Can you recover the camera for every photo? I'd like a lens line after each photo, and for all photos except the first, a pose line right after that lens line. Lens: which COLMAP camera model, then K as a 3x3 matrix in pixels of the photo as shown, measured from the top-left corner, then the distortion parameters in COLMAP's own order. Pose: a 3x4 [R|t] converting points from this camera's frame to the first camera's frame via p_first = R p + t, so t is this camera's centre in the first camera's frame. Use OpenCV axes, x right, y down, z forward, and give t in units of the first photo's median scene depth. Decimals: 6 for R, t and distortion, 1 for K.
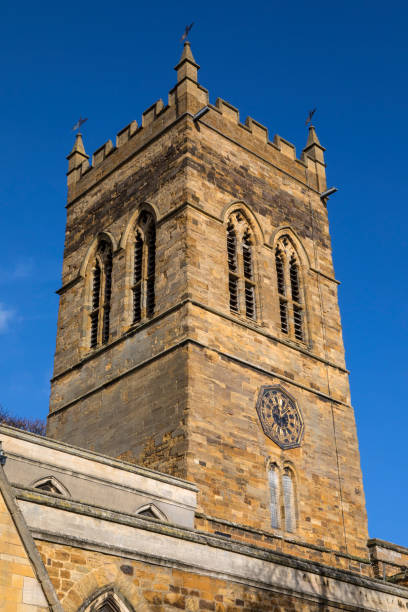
lens RADIAL K [[900.2, 0, 203.8], [0, 900.2, 305.4], [0, 0, 1]] dist [0.054894, 0.000000]
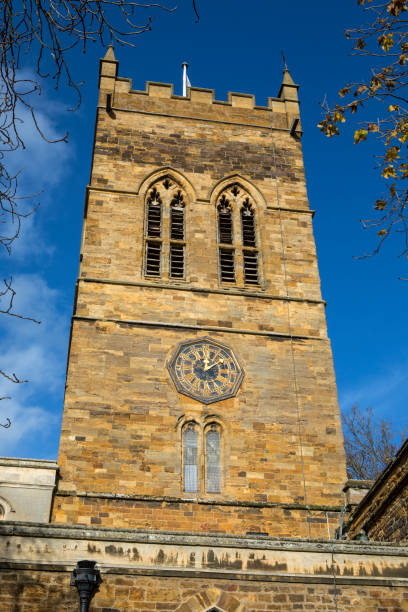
lens RADIAL K [[786.7, 0, 203.8], [0, 786.7, 306.4], [0, 0, 1]] dist [-0.007049, 0.000000]
pose [[0.844967, -0.303254, -0.440531, 0.431845], [0.272750, 0.952877, -0.132791, 0.160503], [0.460041, -0.007951, 0.887862, 0.289820]]
